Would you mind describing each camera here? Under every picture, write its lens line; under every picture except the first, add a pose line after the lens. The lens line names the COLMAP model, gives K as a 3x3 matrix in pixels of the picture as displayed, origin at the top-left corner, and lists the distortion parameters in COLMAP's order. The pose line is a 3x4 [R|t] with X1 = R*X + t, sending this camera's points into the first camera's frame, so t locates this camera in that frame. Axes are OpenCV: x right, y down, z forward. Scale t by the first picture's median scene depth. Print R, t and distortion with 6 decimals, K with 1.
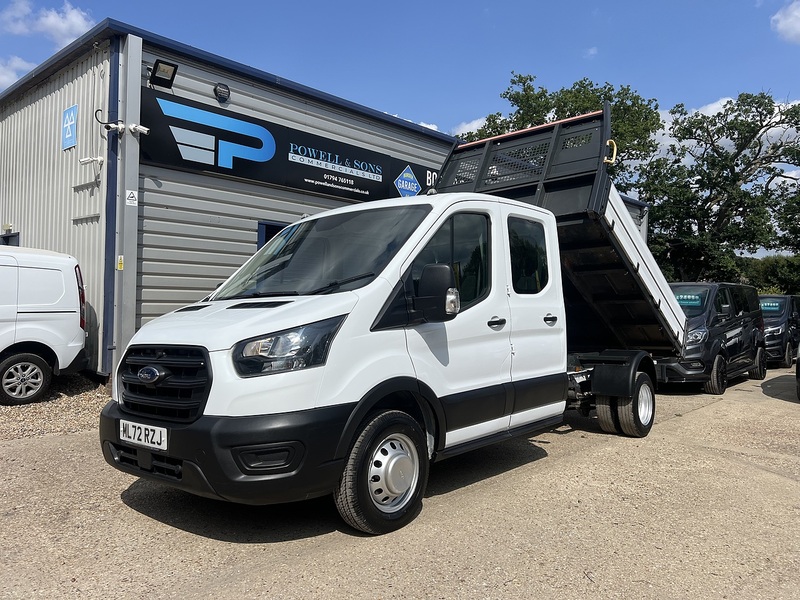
lens RADIAL K [[601.7, 0, 404.8], [0, 601.7, 297.8], [0, 0, 1]] dist [0.054745, -0.063553]
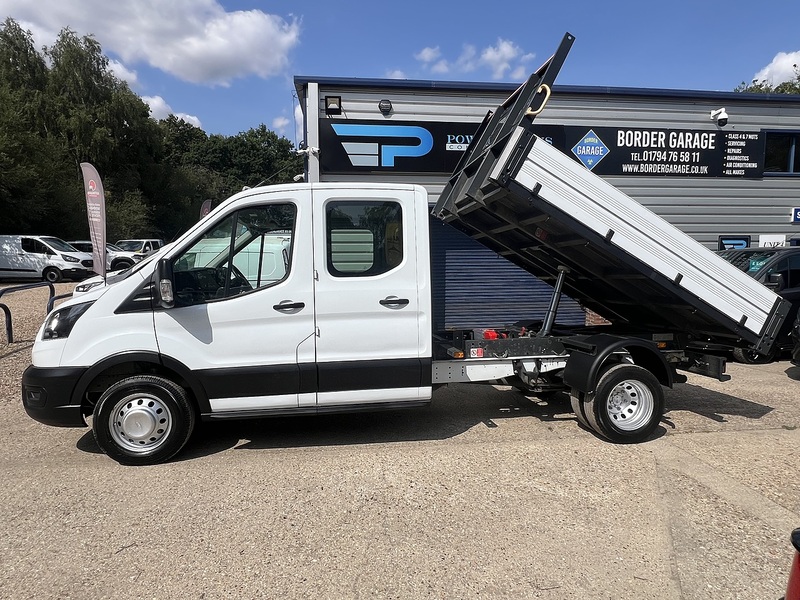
lens RADIAL K [[483.5, 0, 398.5], [0, 483.5, 298.5], [0, 0, 1]] dist [-0.002145, -0.000758]
pose [[0.758181, 0.033512, -0.651182, 0.435844], [0.023991, 0.996569, 0.079219, -0.018297], [0.651602, -0.075685, 0.754776, 0.244662]]
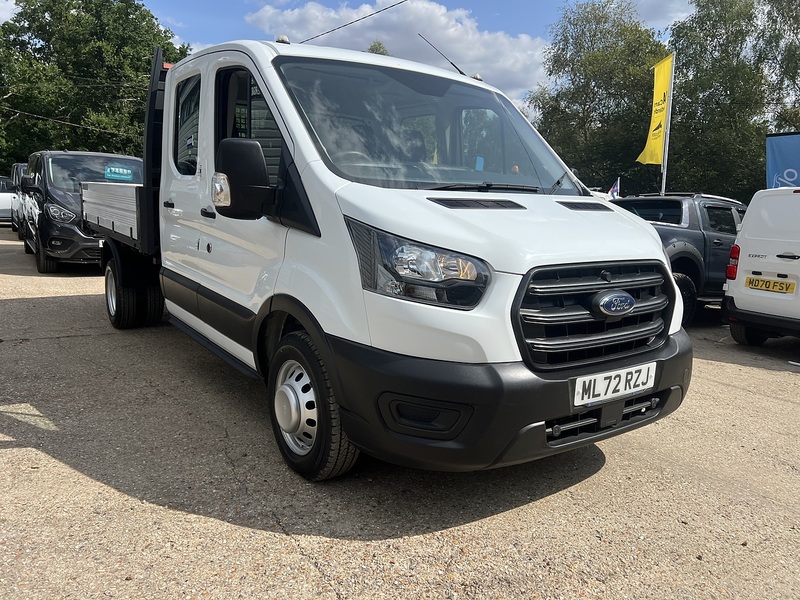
lens RADIAL K [[601.7, 0, 404.9], [0, 601.7, 306.2], [0, 0, 1]] dist [0.054745, -0.063553]
pose [[0.248982, -0.147829, 0.957160, -0.469684], [-0.080080, 0.981756, 0.172459, 0.009739], [-0.965192, -0.119588, 0.232601, 0.428475]]
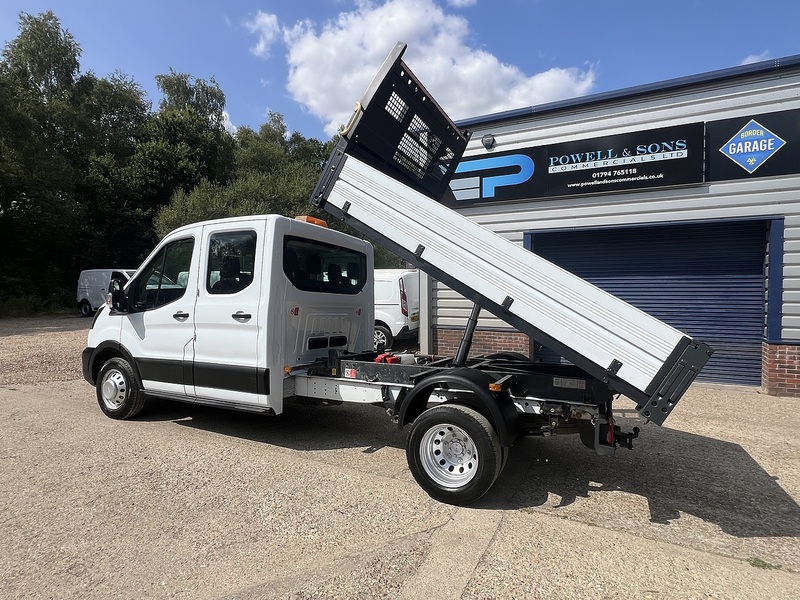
lens RADIAL K [[441.0, 0, 398.9], [0, 441.0, 298.4], [0, 0, 1]] dist [0.001804, -0.002734]
pose [[0.250428, -0.000087, -0.968135, 0.643241], [0.009201, 0.999955, 0.002290, 0.001685], [0.968091, -0.009481, 0.250418, 0.626691]]
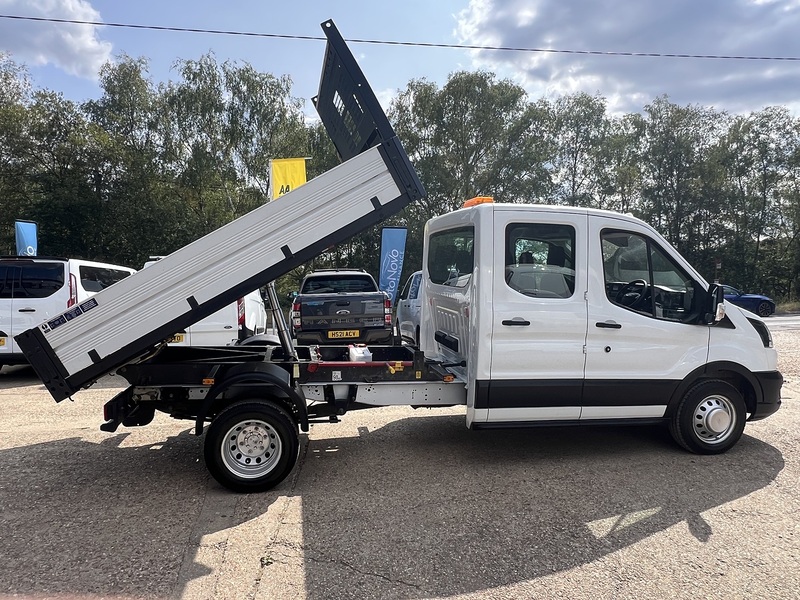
lens RADIAL K [[549.6, 0, 392.6], [0, 549.6, 296.2], [0, 0, 1]] dist [-0.000151, -0.003313]
pose [[-0.774978, -0.038519, 0.630813, -0.273322], [-0.032991, 0.999246, 0.020486, -0.002725], [-0.631126, -0.004936, -0.775664, 1.206287]]
